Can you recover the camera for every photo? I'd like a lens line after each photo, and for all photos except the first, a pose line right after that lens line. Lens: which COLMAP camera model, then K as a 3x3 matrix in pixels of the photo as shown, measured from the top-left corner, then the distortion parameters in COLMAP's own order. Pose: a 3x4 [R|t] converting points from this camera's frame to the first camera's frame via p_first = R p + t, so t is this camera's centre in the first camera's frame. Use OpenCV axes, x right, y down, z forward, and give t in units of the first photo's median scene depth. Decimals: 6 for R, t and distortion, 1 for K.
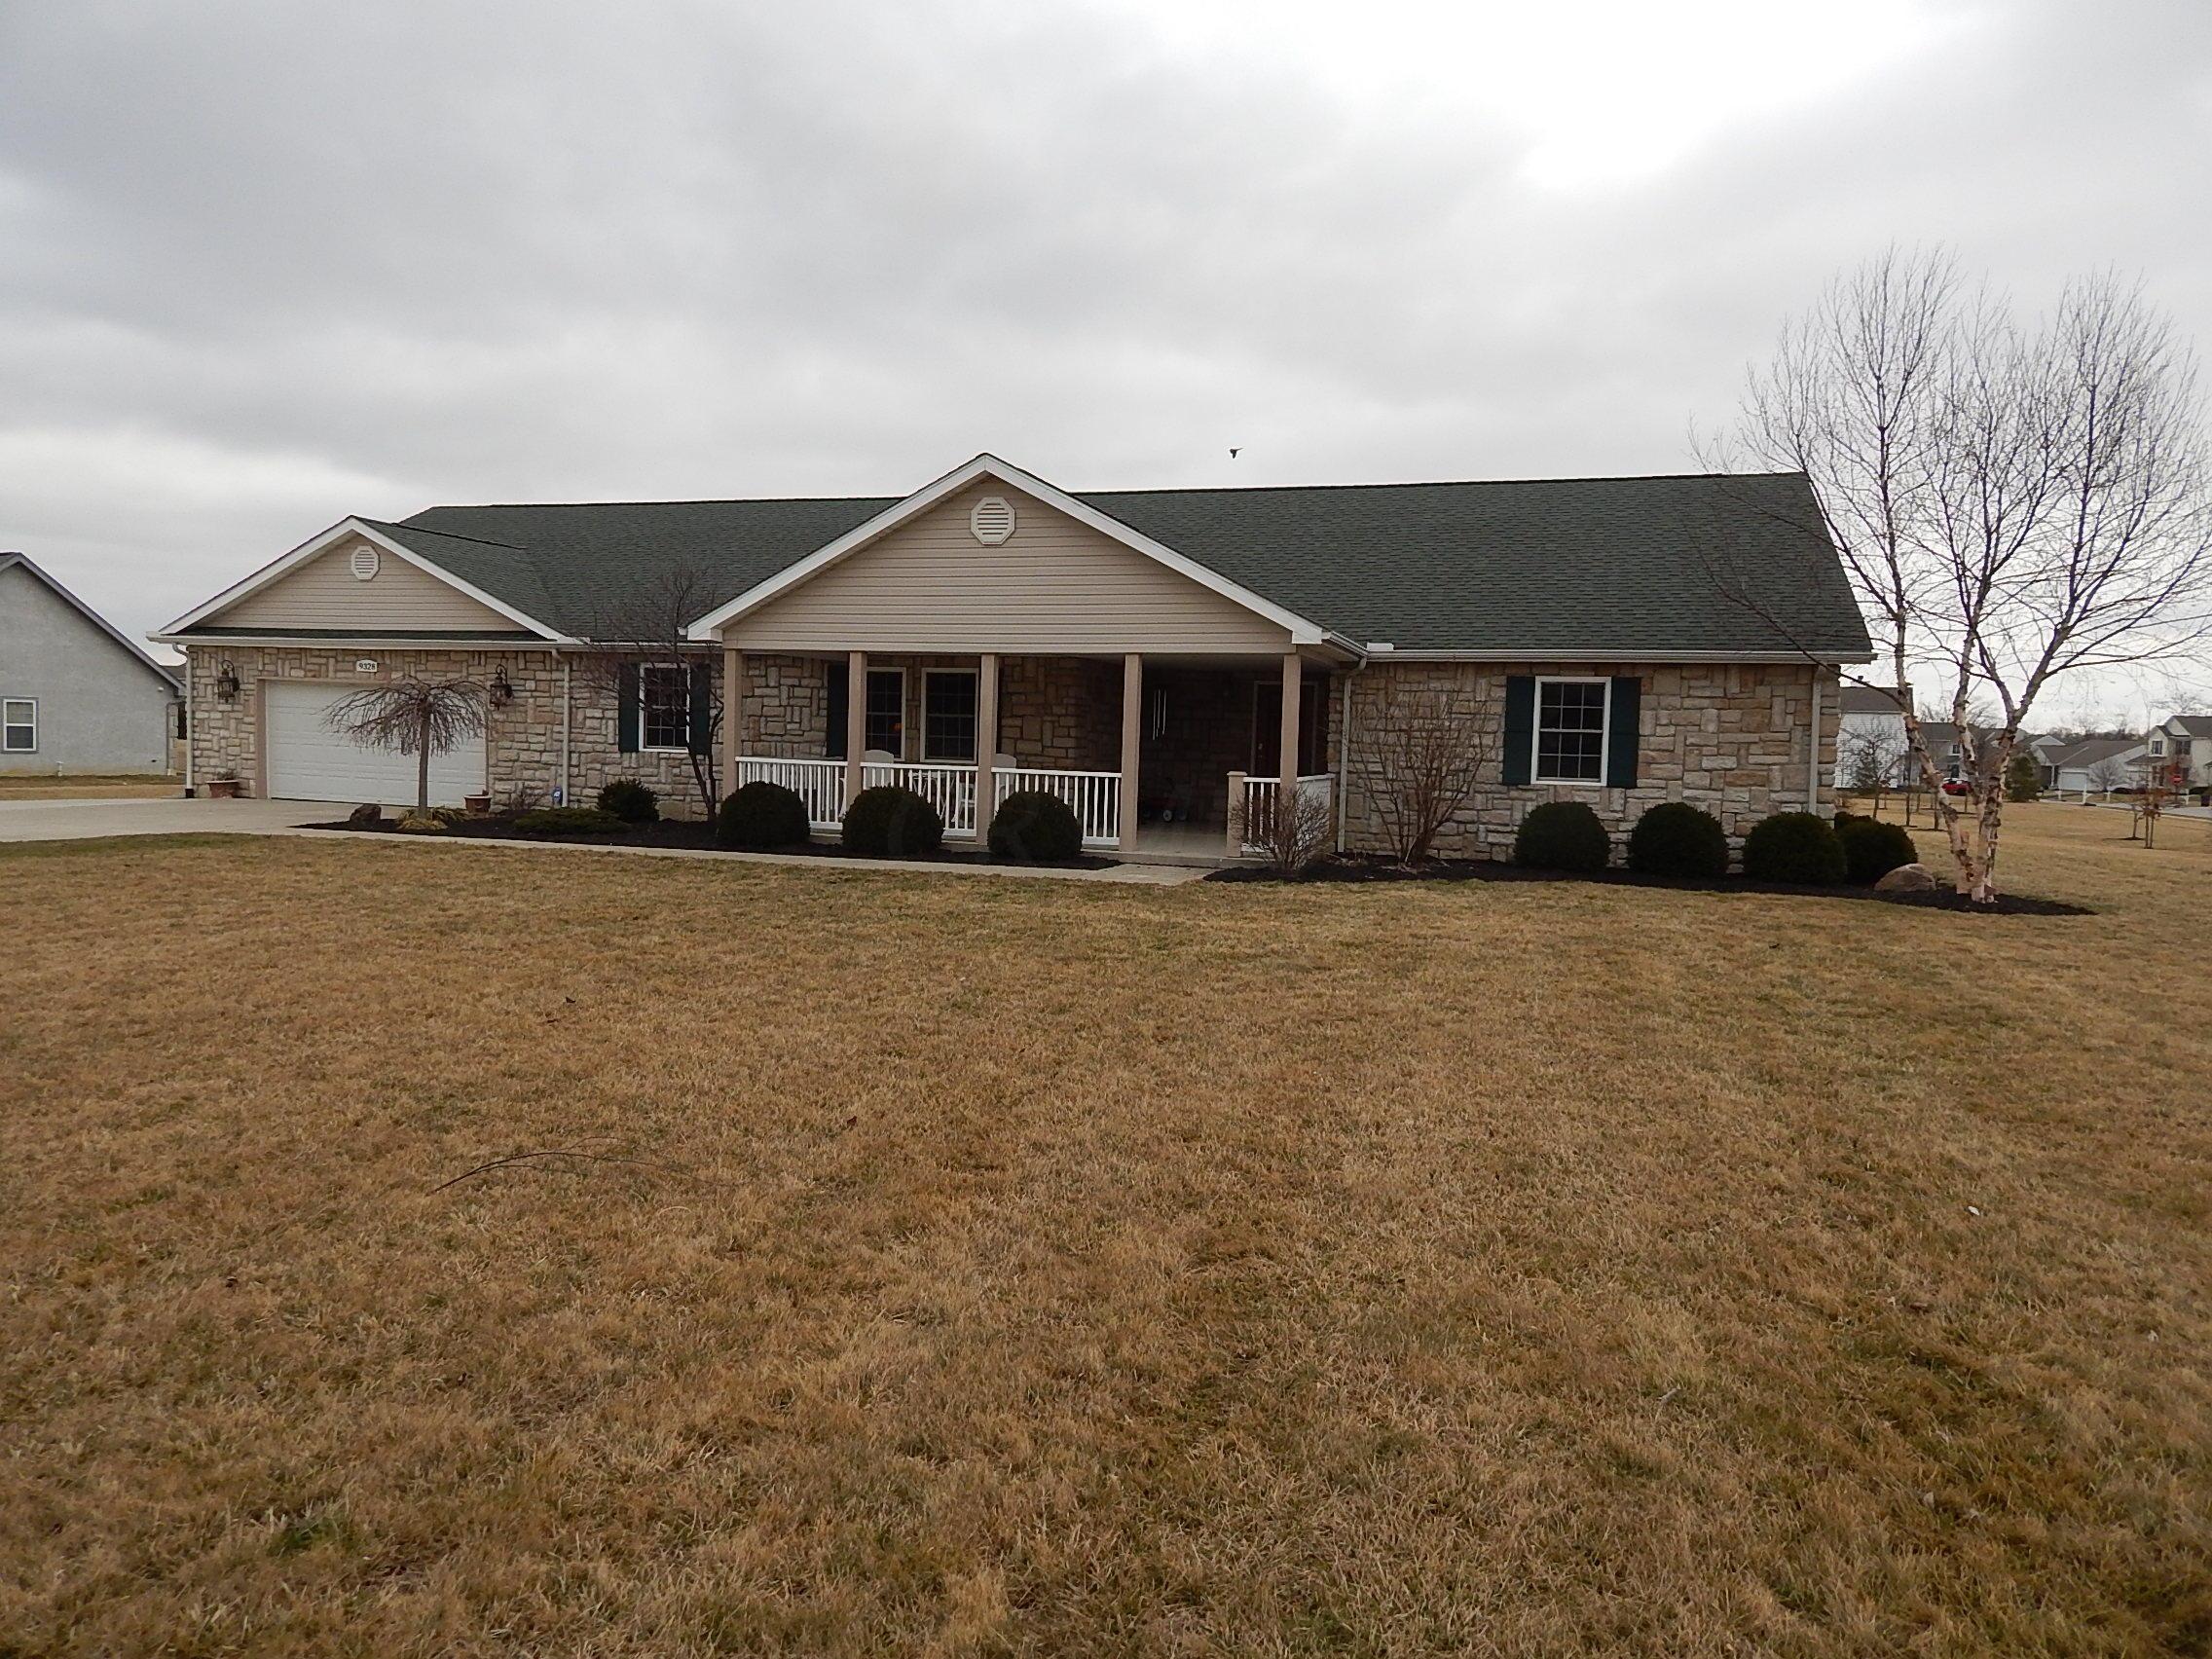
lens RADIAL K [[1491.3, 0, 1103.9], [0, 1491.3, 876.3], [0, 0, 1]] dist [-0.030955, -0.000827]
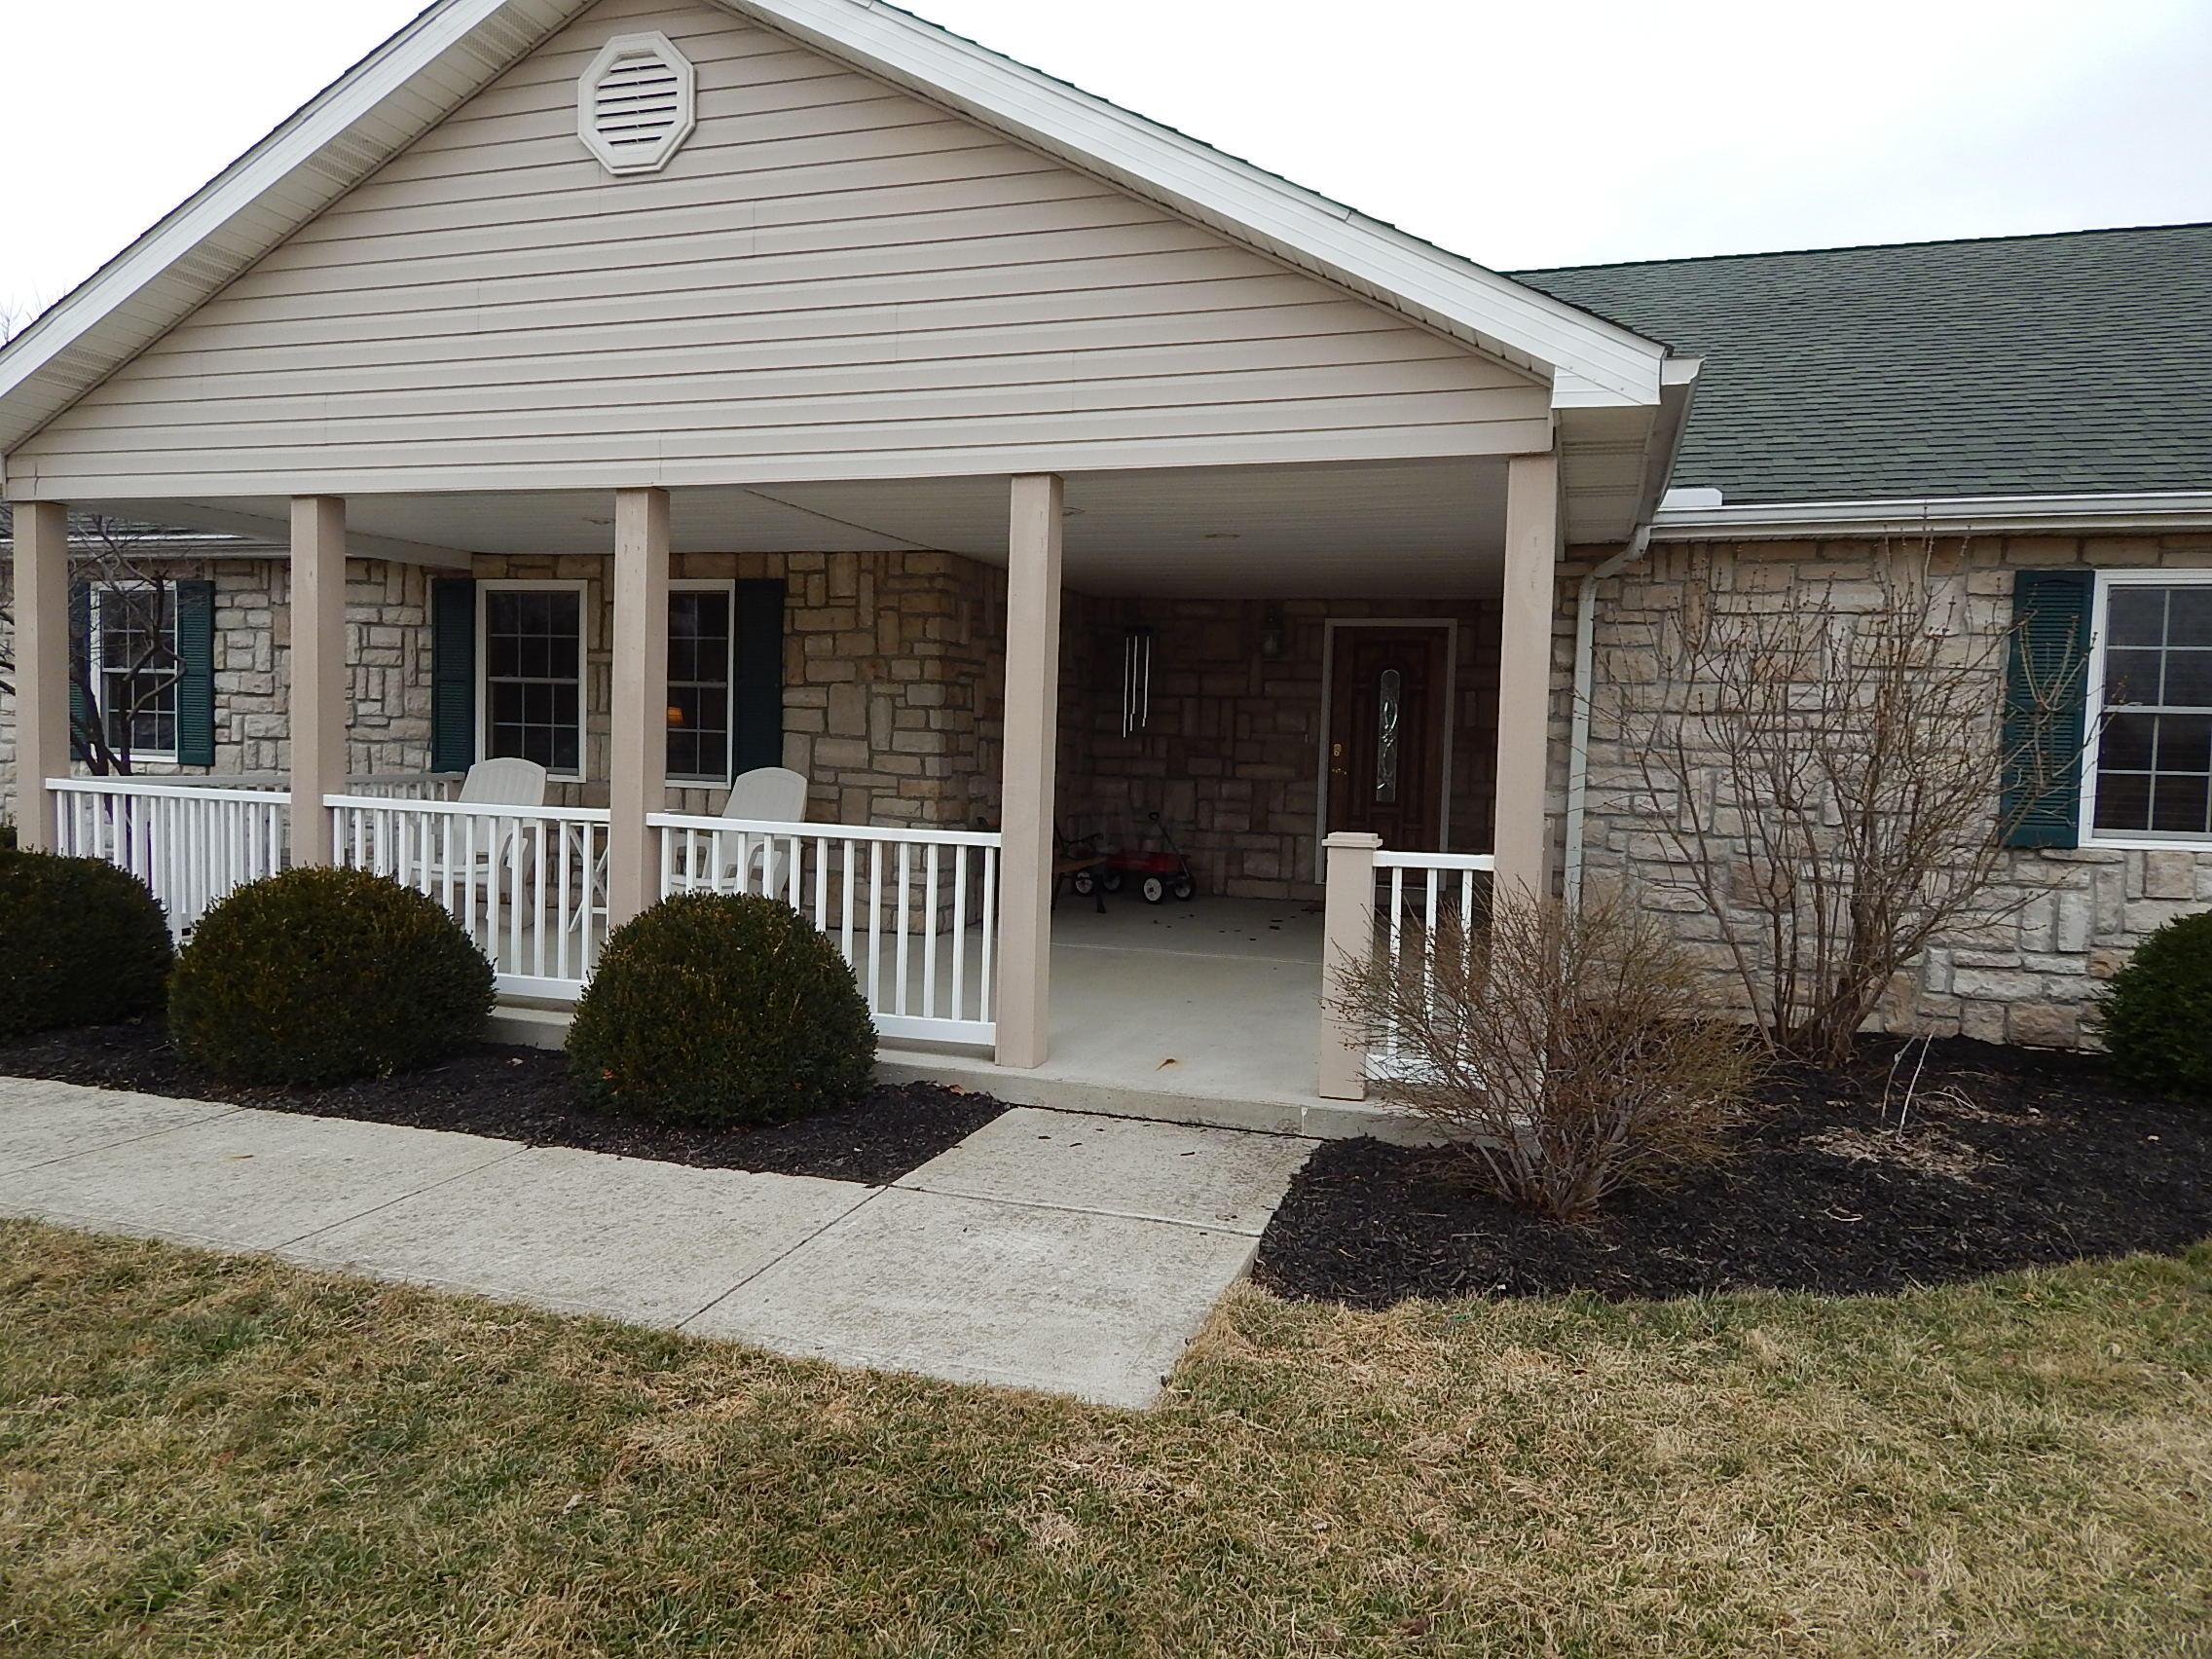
lens RADIAL K [[1538.7, 0, 1111.9], [0, 1538.7, 868.3], [0, 0, 1]] dist [0.002537, -0.002998]
pose [[0.999981, -0.000526, 0.006215, 0.030965], [0.000580, 0.999963, -0.008607, -0.051826], [-0.006211, 0.008610, 0.999944, 0.581420]]
